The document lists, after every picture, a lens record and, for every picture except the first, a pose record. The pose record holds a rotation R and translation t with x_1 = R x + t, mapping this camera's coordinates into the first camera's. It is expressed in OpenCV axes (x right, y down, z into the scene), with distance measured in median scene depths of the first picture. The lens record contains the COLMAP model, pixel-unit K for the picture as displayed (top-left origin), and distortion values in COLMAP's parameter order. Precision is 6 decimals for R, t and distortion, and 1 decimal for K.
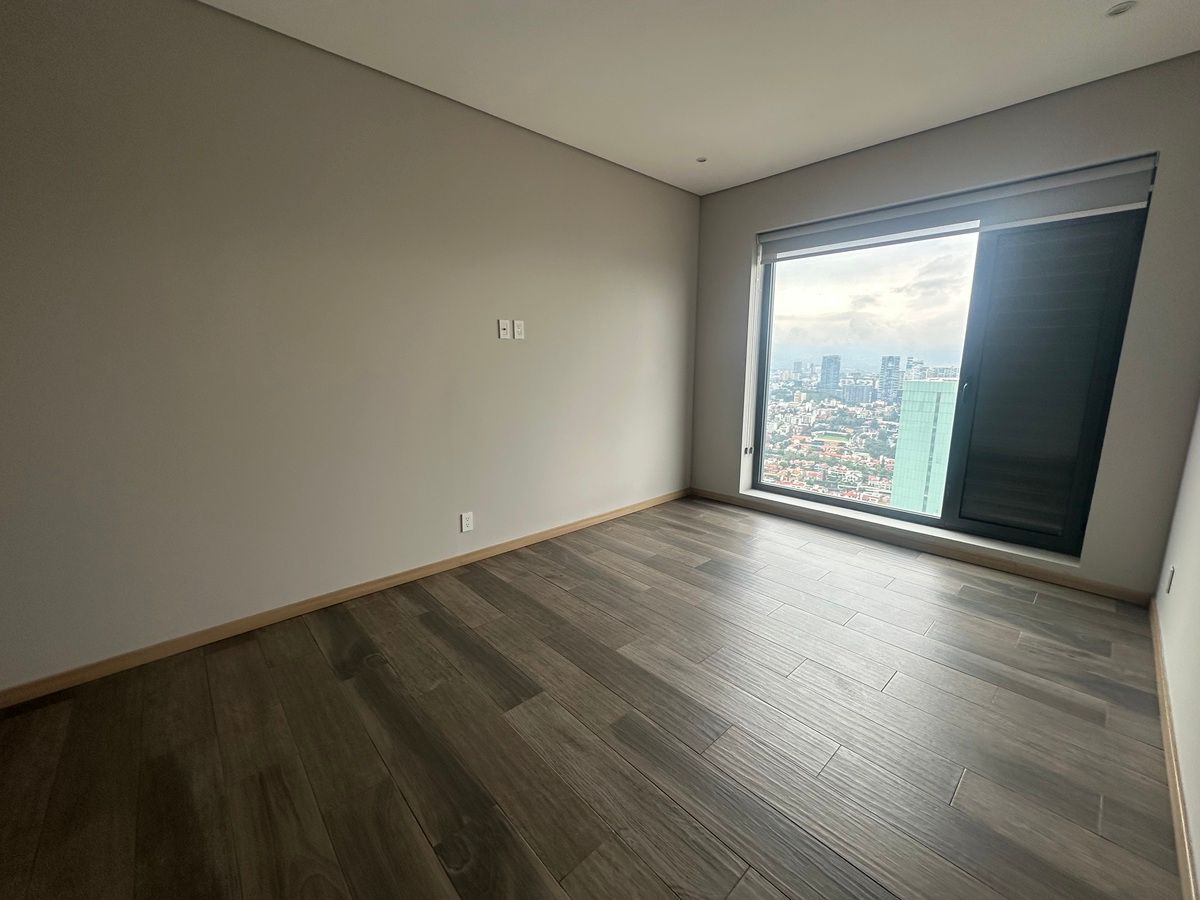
lens RADIAL K [[478.4, 0, 598.2], [0, 478.4, 446.2], [0, 0, 1]] dist [-0.002026, 0.000040]
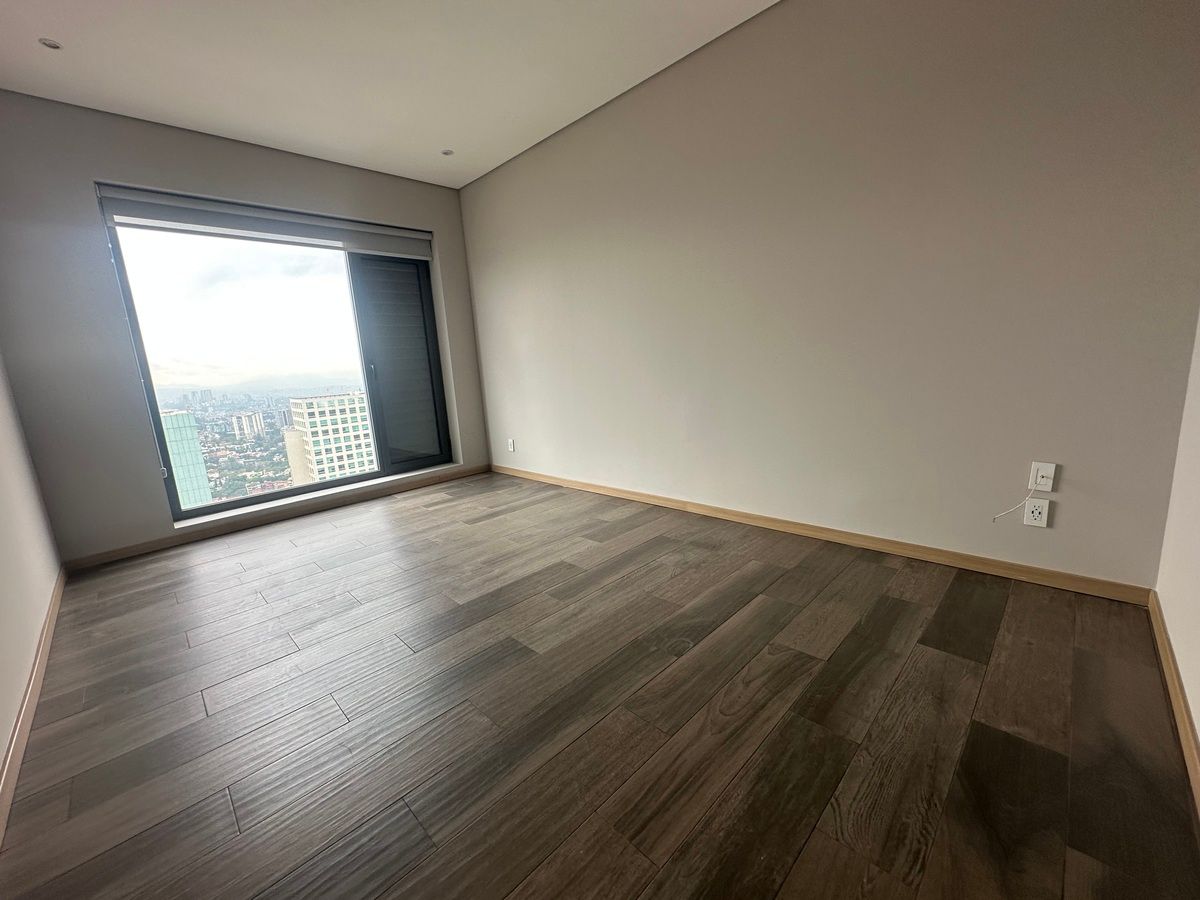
lens RADIAL K [[478.4, 0, 597.5], [0, 478.4, 449.4], [0, 0, 1]] dist [-0.002026, 0.000040]
pose [[-0.040366, -0.181487, 0.982564, -1.009938], [0.238631, 0.953159, 0.185859, -0.004693], [-0.970271, 0.241973, 0.004834, 0.707298]]
